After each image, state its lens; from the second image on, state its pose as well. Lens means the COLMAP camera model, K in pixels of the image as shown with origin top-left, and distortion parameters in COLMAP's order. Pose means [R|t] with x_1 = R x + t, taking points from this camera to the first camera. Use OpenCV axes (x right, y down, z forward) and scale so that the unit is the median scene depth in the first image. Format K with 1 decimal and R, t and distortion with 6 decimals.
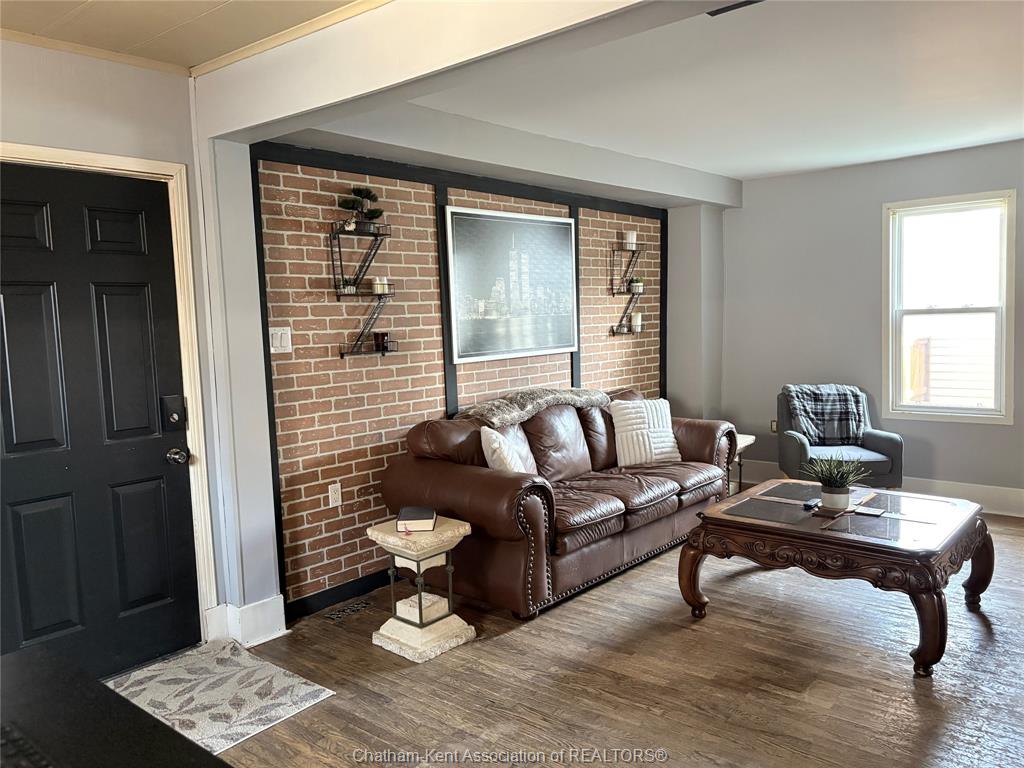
lens RADIAL K [[767.7, 0, 507.9], [0, 767.7, 390.1], [0, 0, 1]] dist [0.065199, -0.072994]
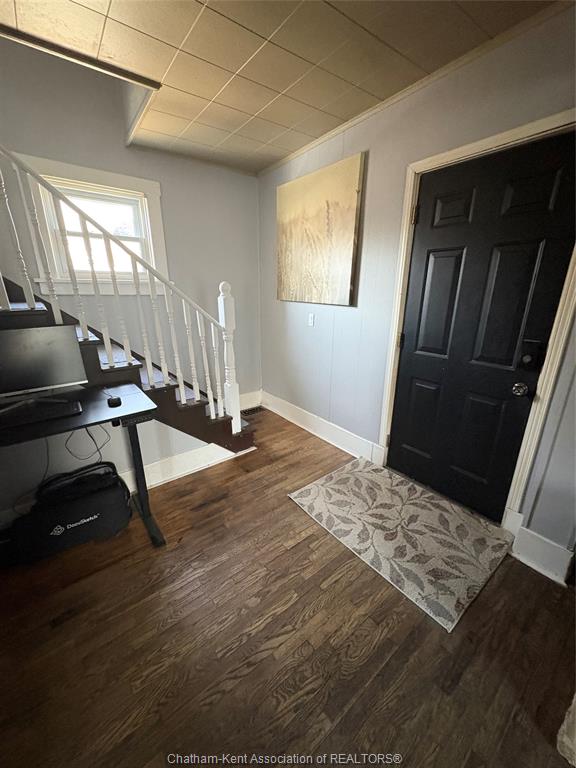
lens RADIAL K [[306.4, 0, 286.4], [0, 306.4, 381.5], [0, 0, 1]] dist [-0.000252, 0.000066]
pose [[-0.210284, 0.324091, -0.922359, 0.082319], [-0.086339, 0.933611, 0.347729, -0.052902], [0.973820, 0.152758, -0.168341, 0.581700]]
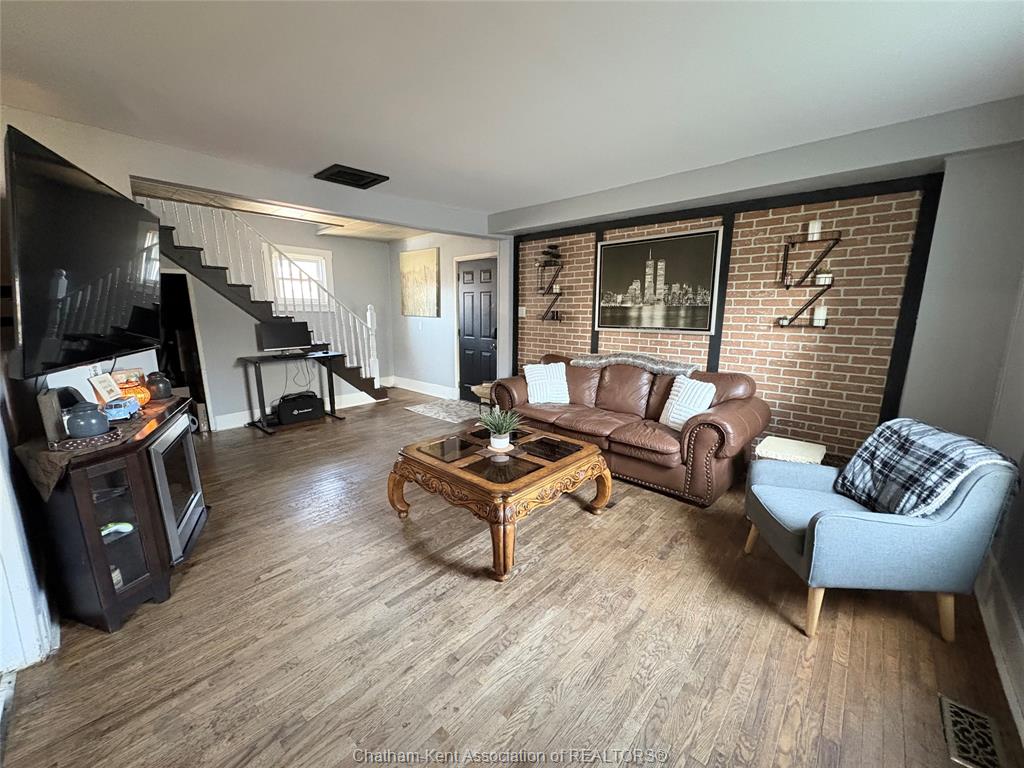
lens RADIAL K [[406.2, 0, 511.8], [0, 406.2, 385.7], [0, 0, 1]] dist [0.000315, 0.000279]
pose [[-0.036709, 0.219332, -0.974960, 0.999704], [-0.100004, 0.969914, 0.221962, -0.111233], [0.994310, 0.105648, -0.013671, 0.905991]]
